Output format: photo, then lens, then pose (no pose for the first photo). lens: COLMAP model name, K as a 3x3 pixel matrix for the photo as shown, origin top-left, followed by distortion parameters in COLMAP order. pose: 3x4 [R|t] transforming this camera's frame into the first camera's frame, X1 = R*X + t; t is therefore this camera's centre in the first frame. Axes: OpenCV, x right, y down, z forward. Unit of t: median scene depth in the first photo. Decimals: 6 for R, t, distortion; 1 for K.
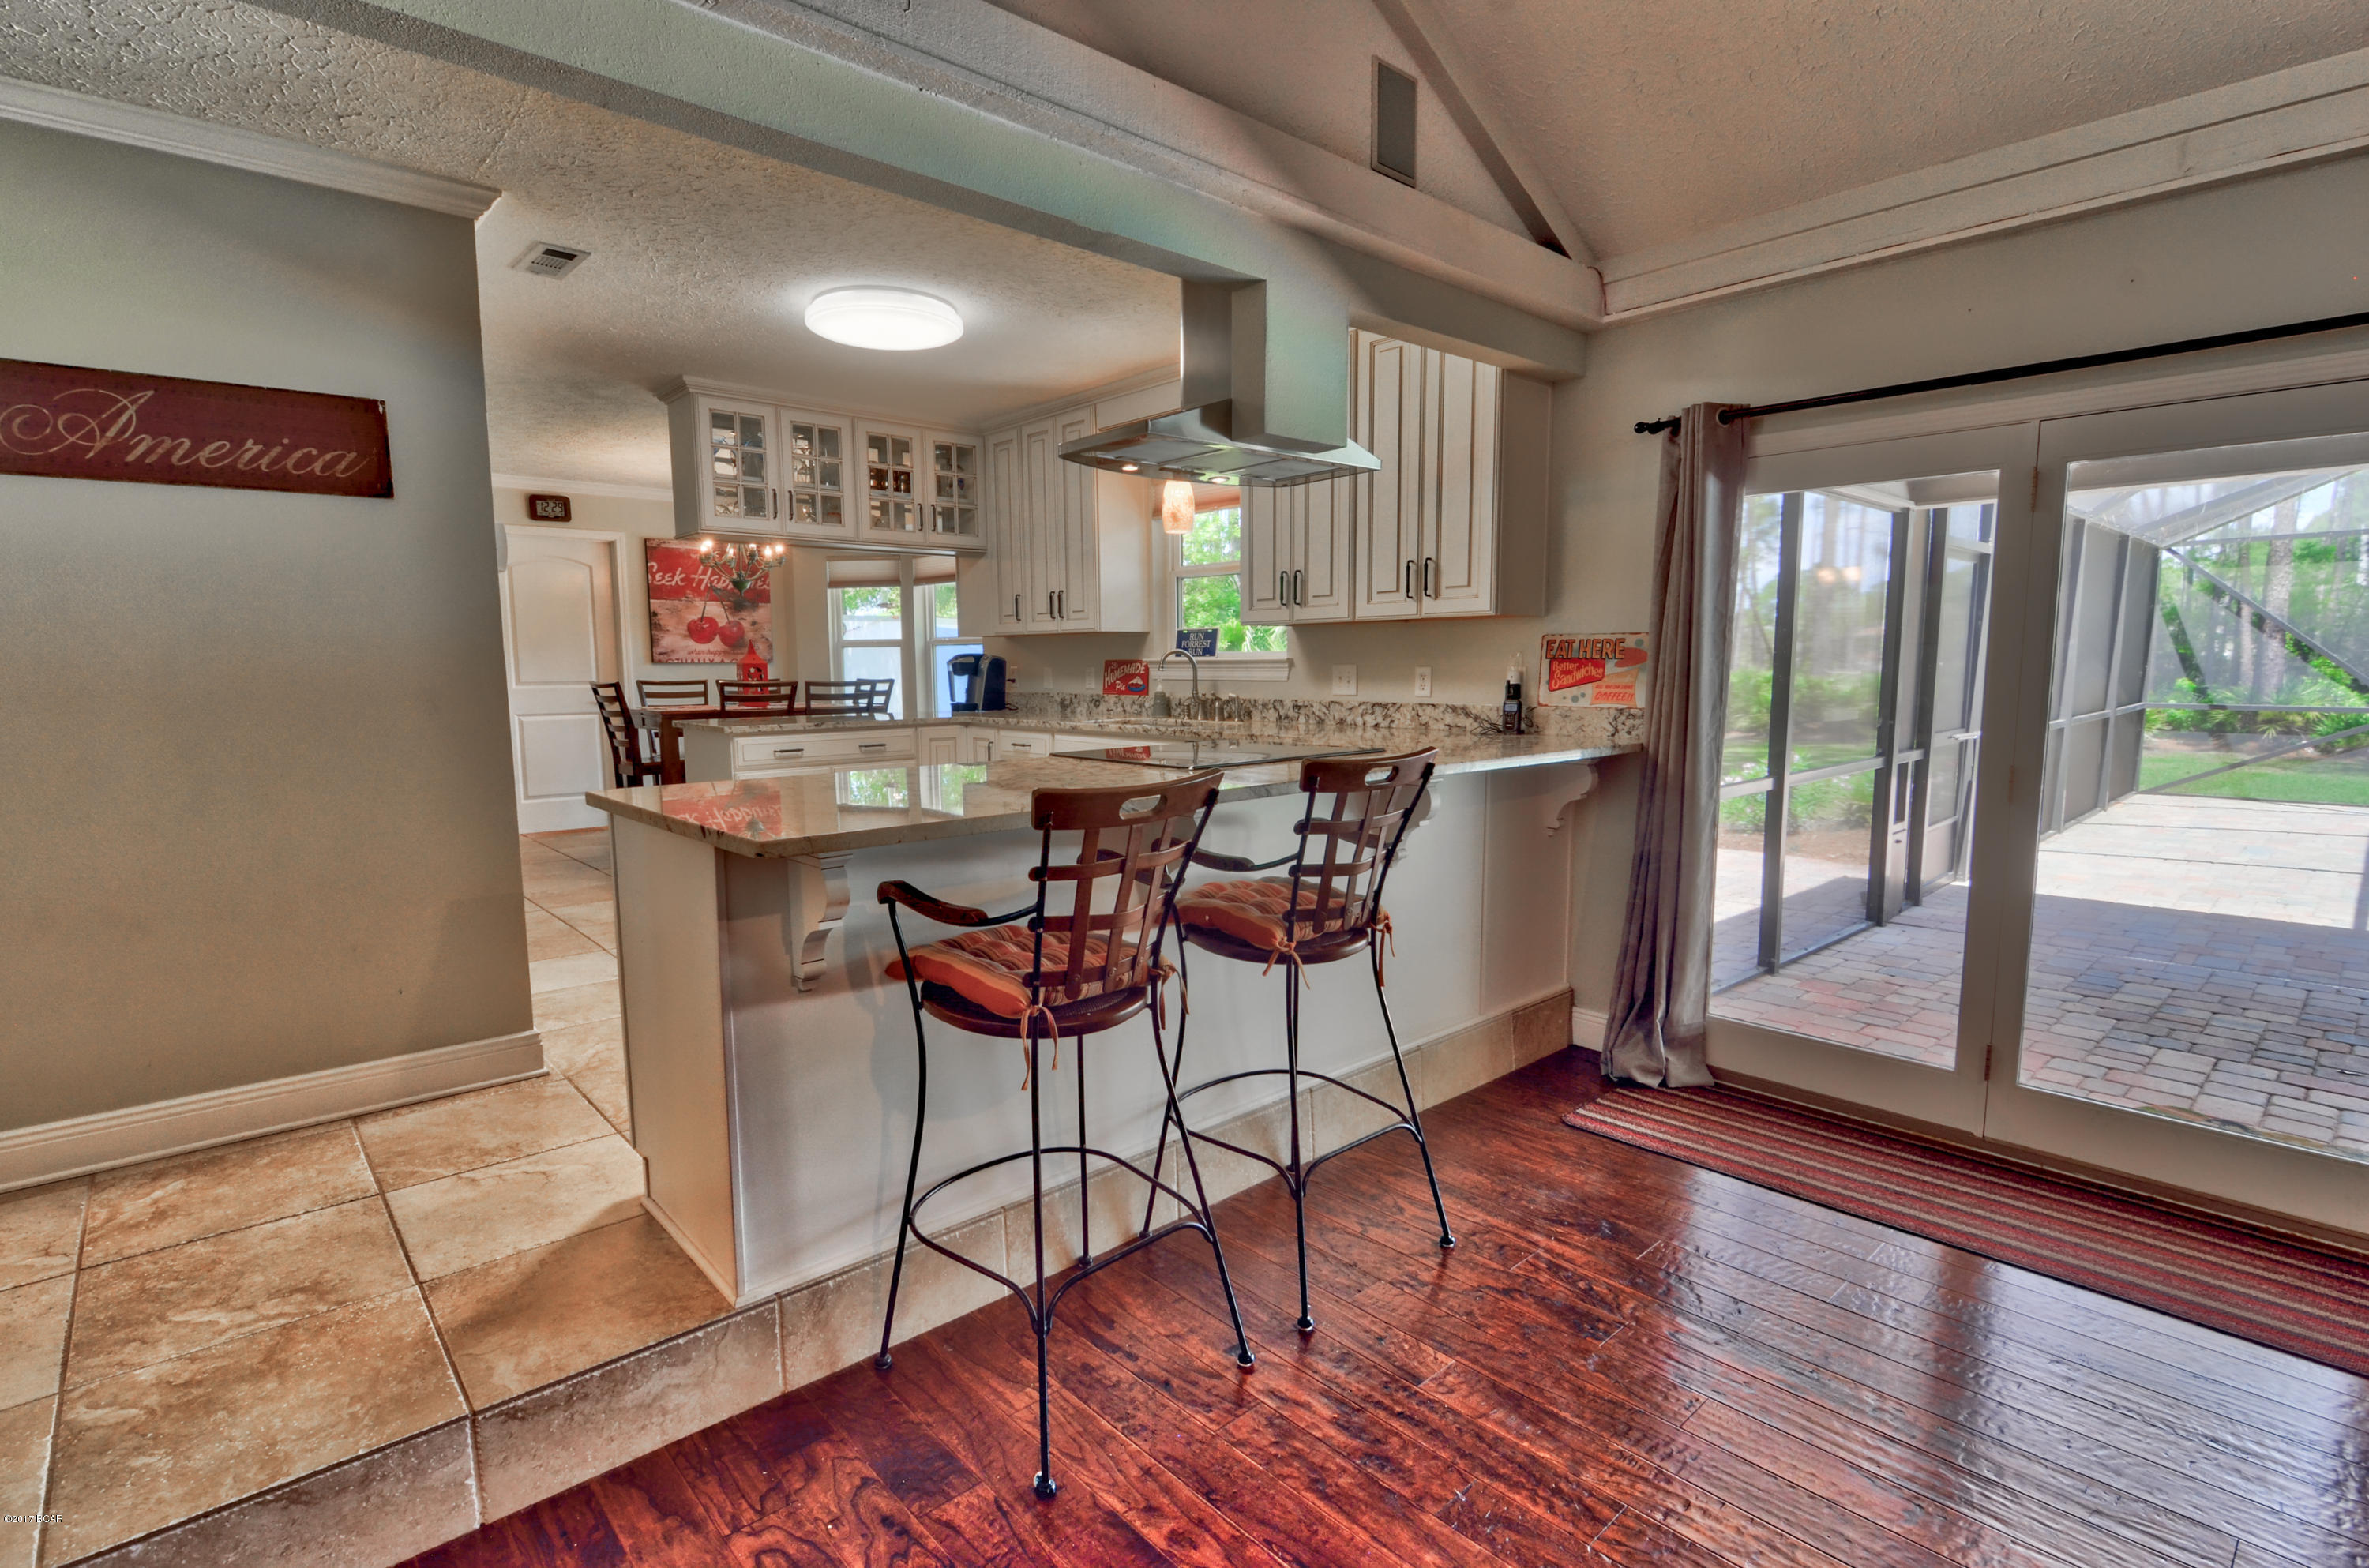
lens RADIAL K [[1146.1, 0, 1160.3], [0, 1146.1, 797.8], [0, 0, 1]] dist [0.008327, -0.009679]
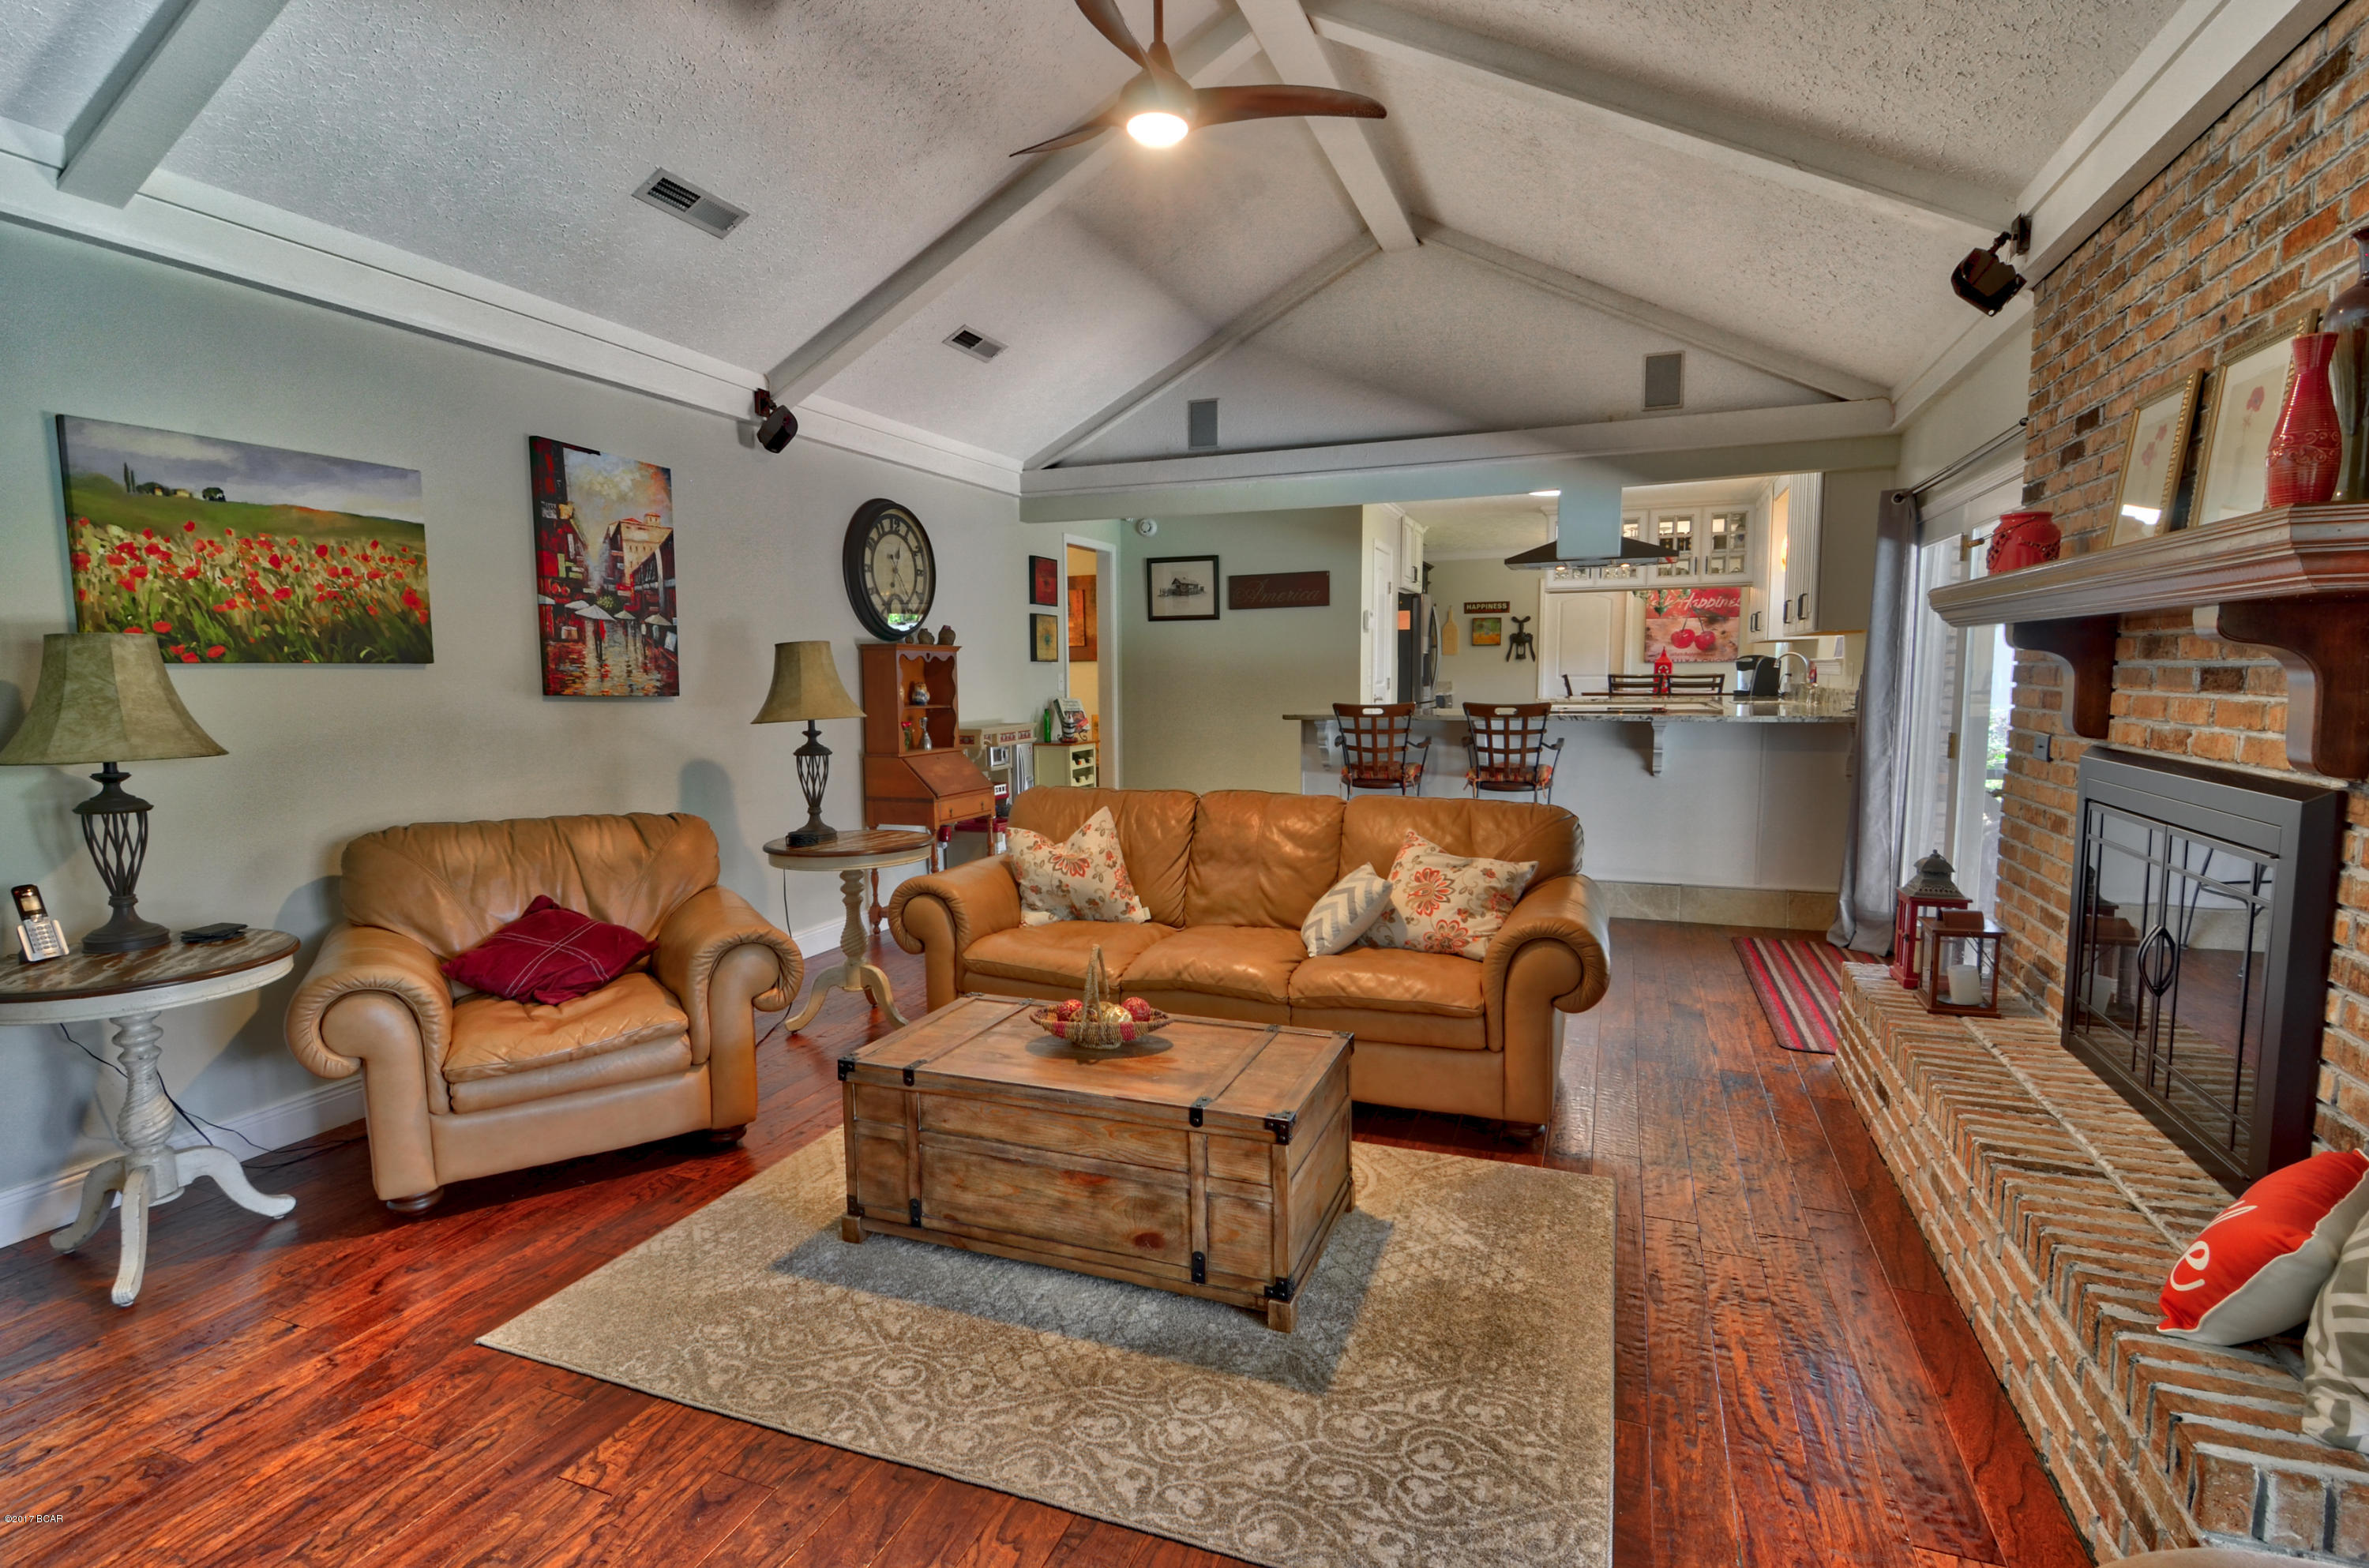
lens RADIAL K [[1146.1, 0, 1153.8], [0, 1146.1, 811.0], [0, 0, 1]] dist [0.008327, -0.009679]
pose [[0.457811, 0.109030, -0.882339, 0.852437], [-0.095477, 0.992741, 0.073133, 0.035151], [0.883908, 0.050762, 0.464898, -0.332166]]
